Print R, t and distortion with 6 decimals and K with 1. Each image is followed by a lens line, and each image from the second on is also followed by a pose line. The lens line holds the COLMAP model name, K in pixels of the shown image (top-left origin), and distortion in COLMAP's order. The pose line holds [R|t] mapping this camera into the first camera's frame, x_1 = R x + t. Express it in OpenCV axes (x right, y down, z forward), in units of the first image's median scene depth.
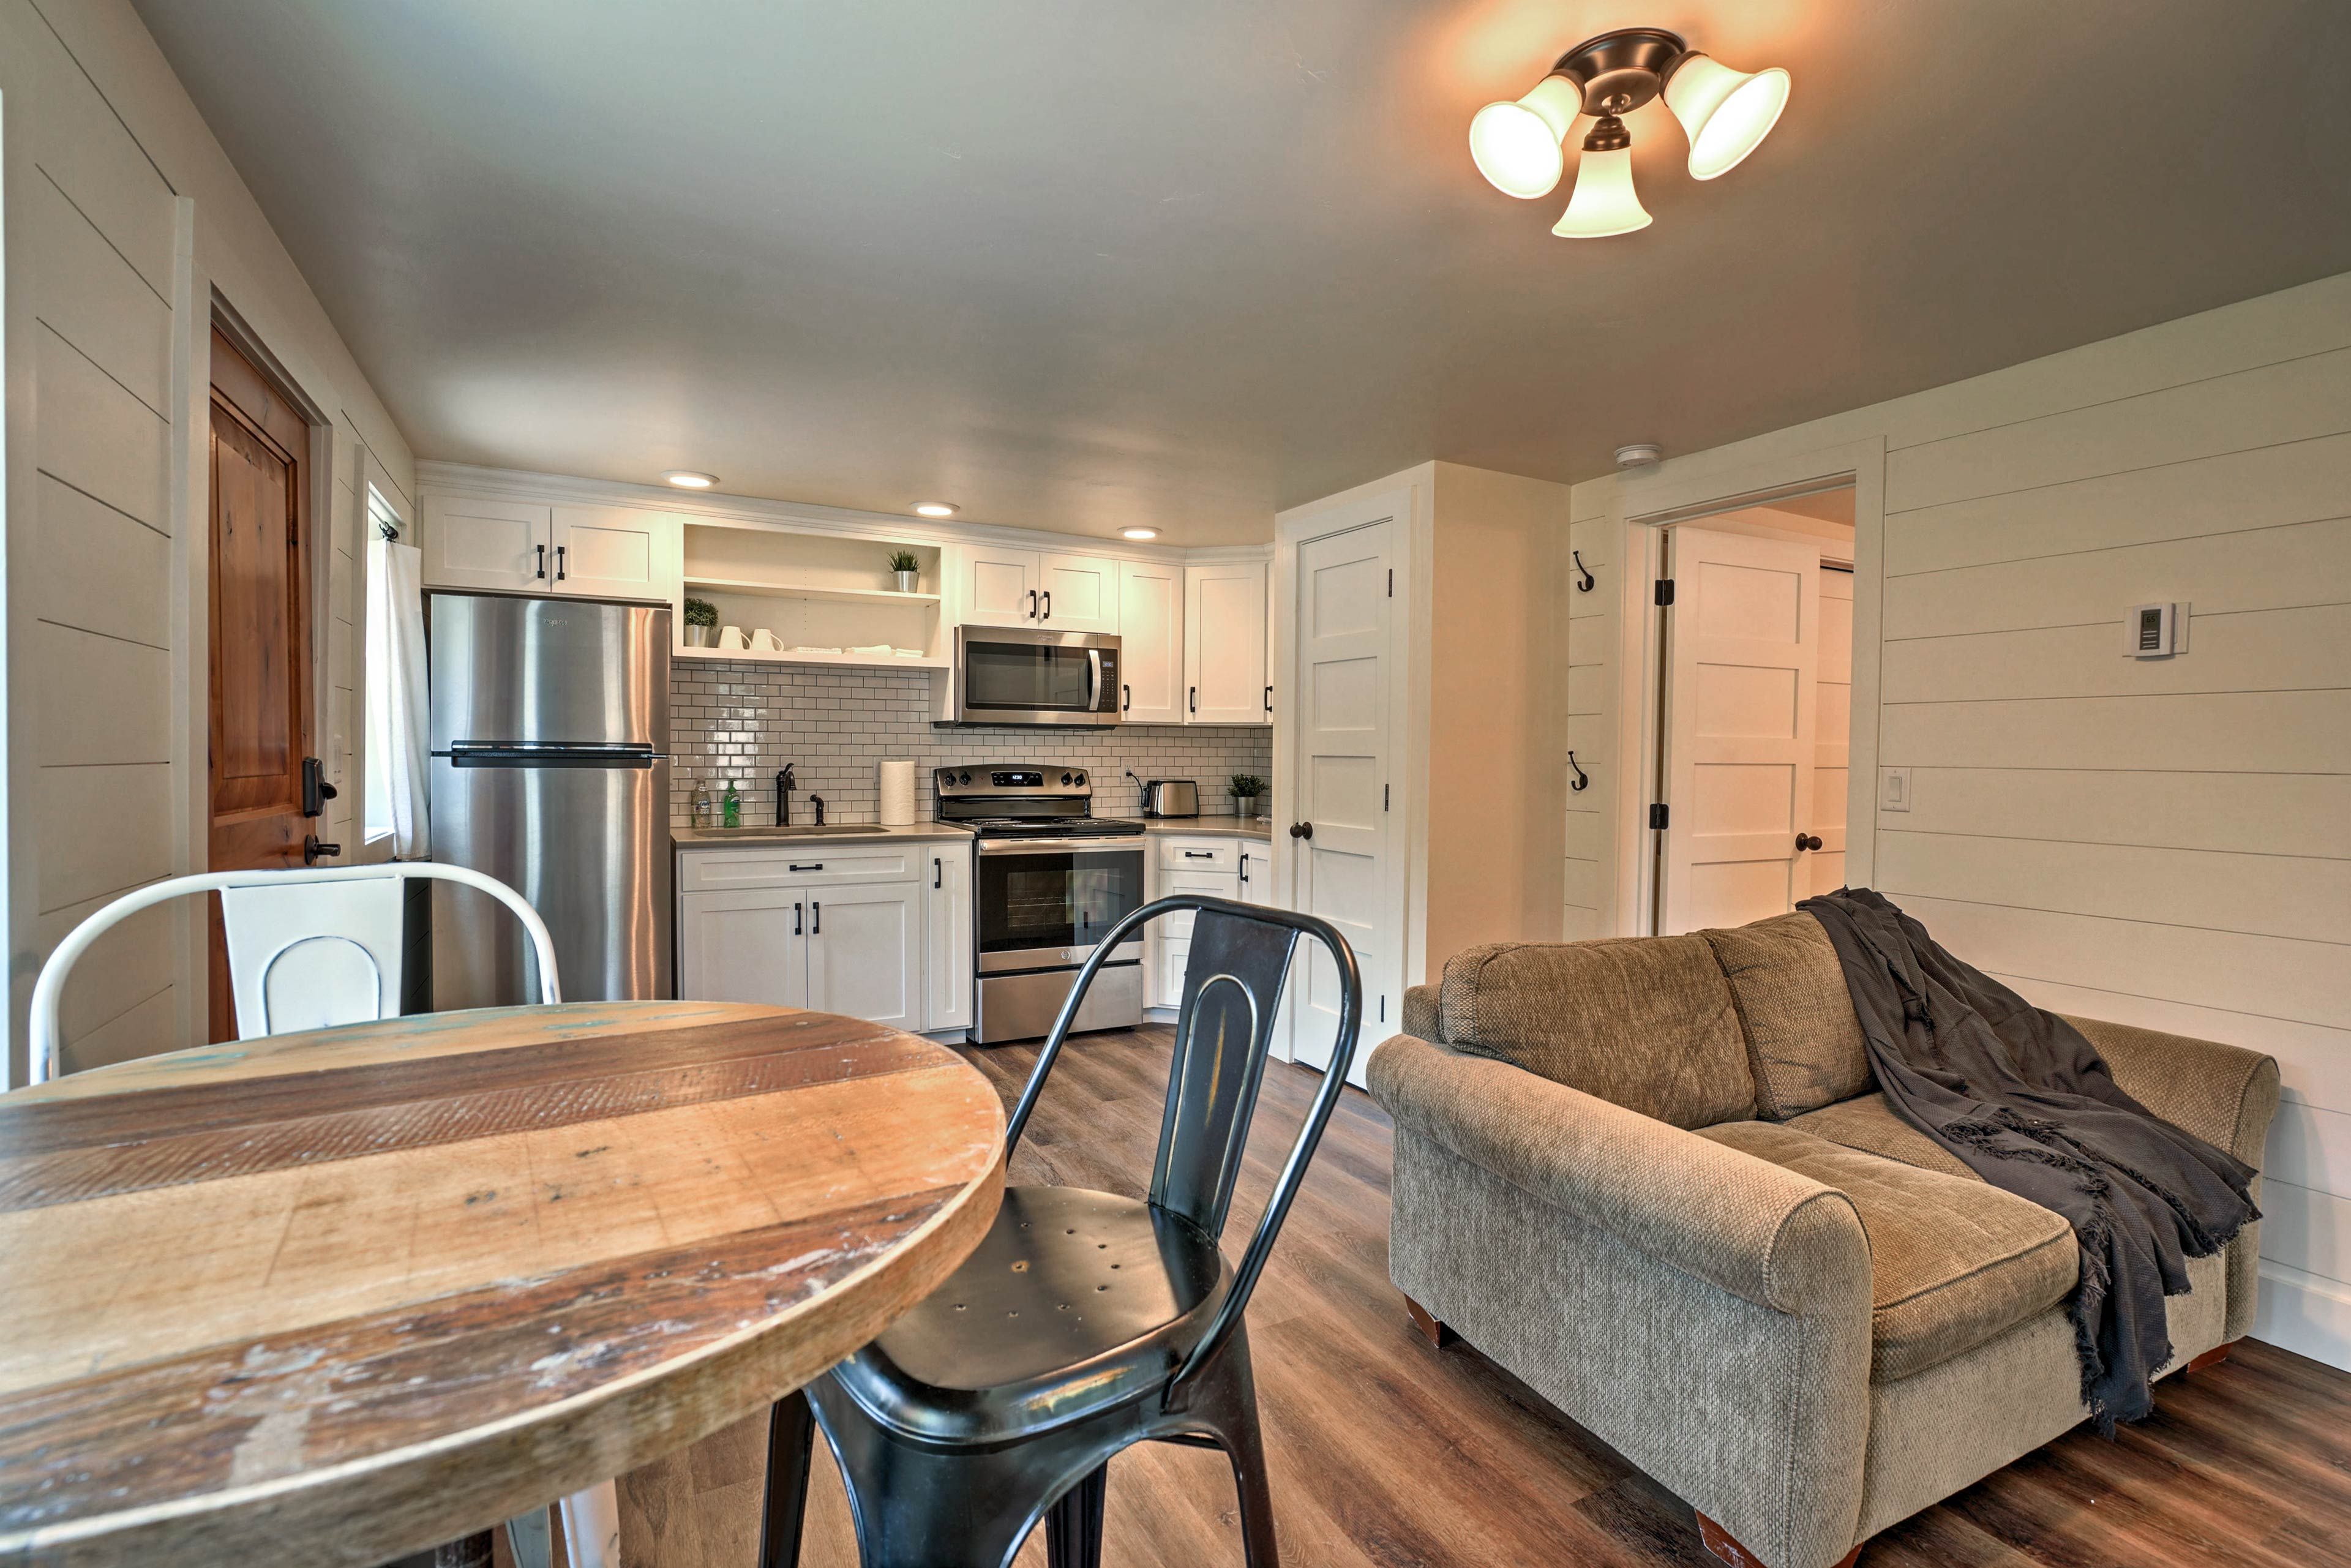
lens RADIAL K [[1089.0, 0, 1170.2], [0, 1089.0, 808.3], [0, 0, 1]] dist [-0.020716, 0.000843]
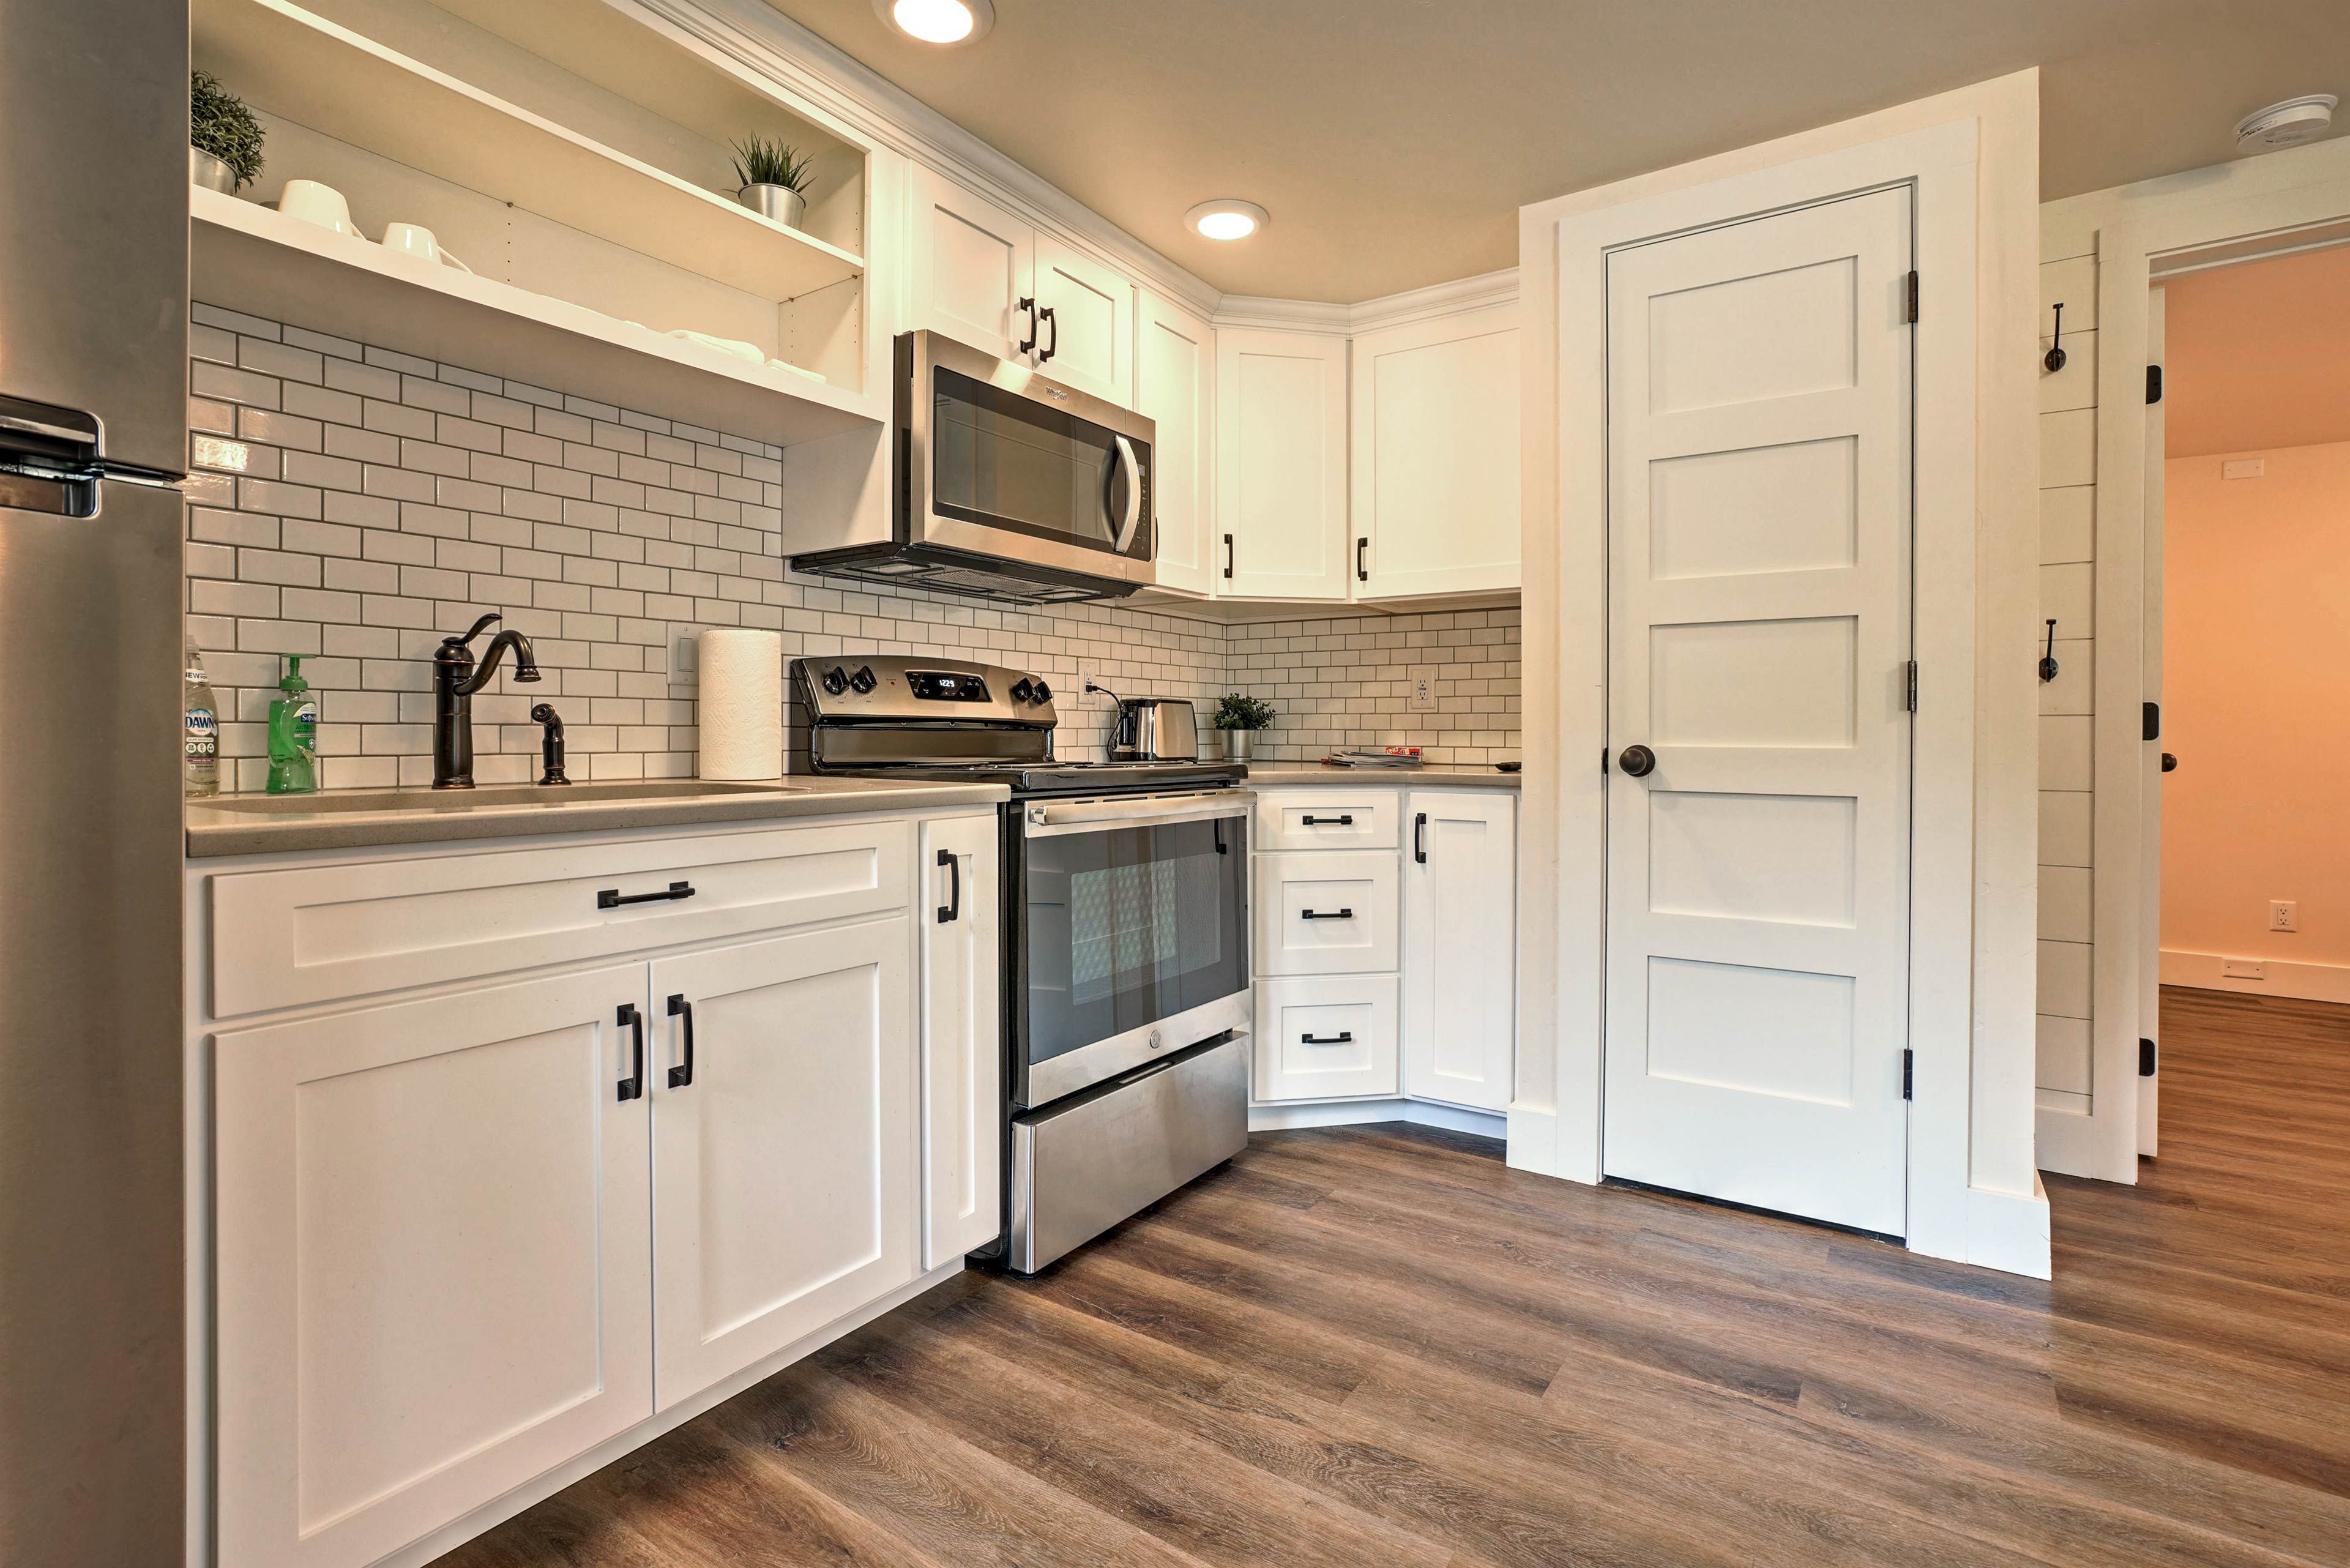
lens RADIAL K [[1108.0, 0, 1184.1], [0, 1108.0, 747.5], [0, 0, 1]] dist [0.001223, 0.000653]
pose [[0.882862, -0.011730, 0.469485, -0.304232], [0.029999, 0.999055, -0.031451, 0.021362], [-0.468673, 0.041851, 0.882380, 0.536195]]
